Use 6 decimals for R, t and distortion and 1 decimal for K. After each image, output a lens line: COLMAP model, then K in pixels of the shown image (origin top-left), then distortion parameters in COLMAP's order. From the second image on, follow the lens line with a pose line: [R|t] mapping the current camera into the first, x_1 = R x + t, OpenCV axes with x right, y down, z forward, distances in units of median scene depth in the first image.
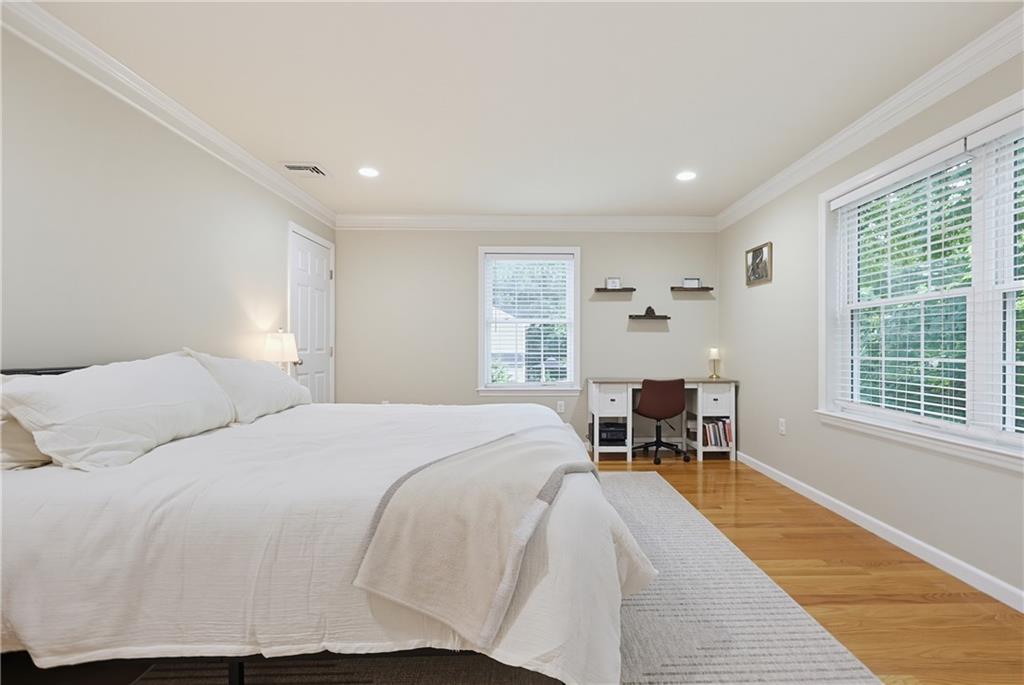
lens RADIAL K [[451.4, 0, 512.0], [0, 451.4, 342.5], [0, 0, 1]] dist [-0.002497, -0.000002]
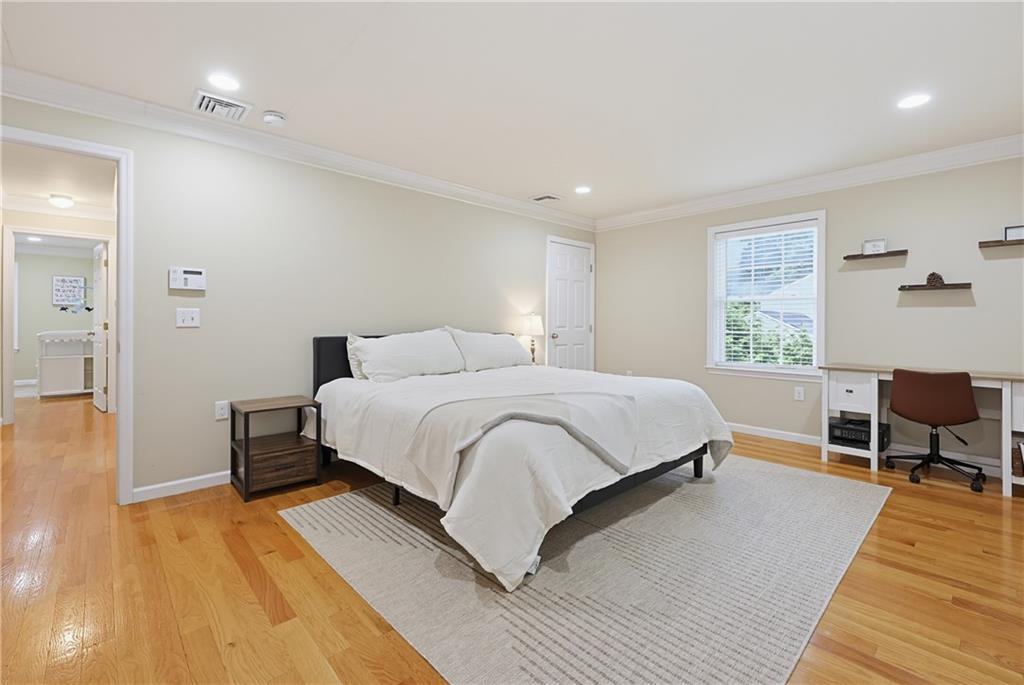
lens RADIAL K [[438.3, 0, 545.1], [0, 438.3, 317.4], [0, 0, 1]] dist [0.000478, 0.000322]
pose [[0.696208, -0.008268, -0.717792, 0.411733], [0.004680, 0.999965, -0.006980, -0.004439], [0.717825, 0.001501, 0.696222, 0.043561]]
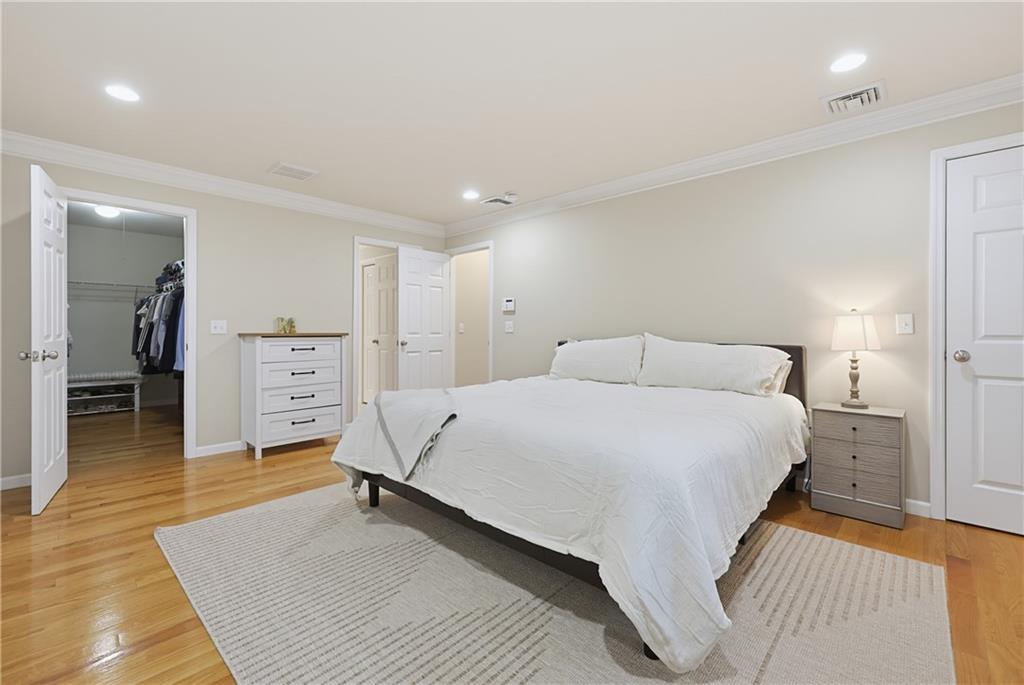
lens RADIAL K [[448.8, 0, 512.5], [0, 448.8, 332.1], [0, 0, 1]] dist [0.001677, 0.000314]
pose [[-0.698292, 0.008123, -0.715767, 0.393769], [0.010157, 0.999947, 0.001438, 0.000236], [0.715741, -0.006266, -0.698338, 0.941967]]
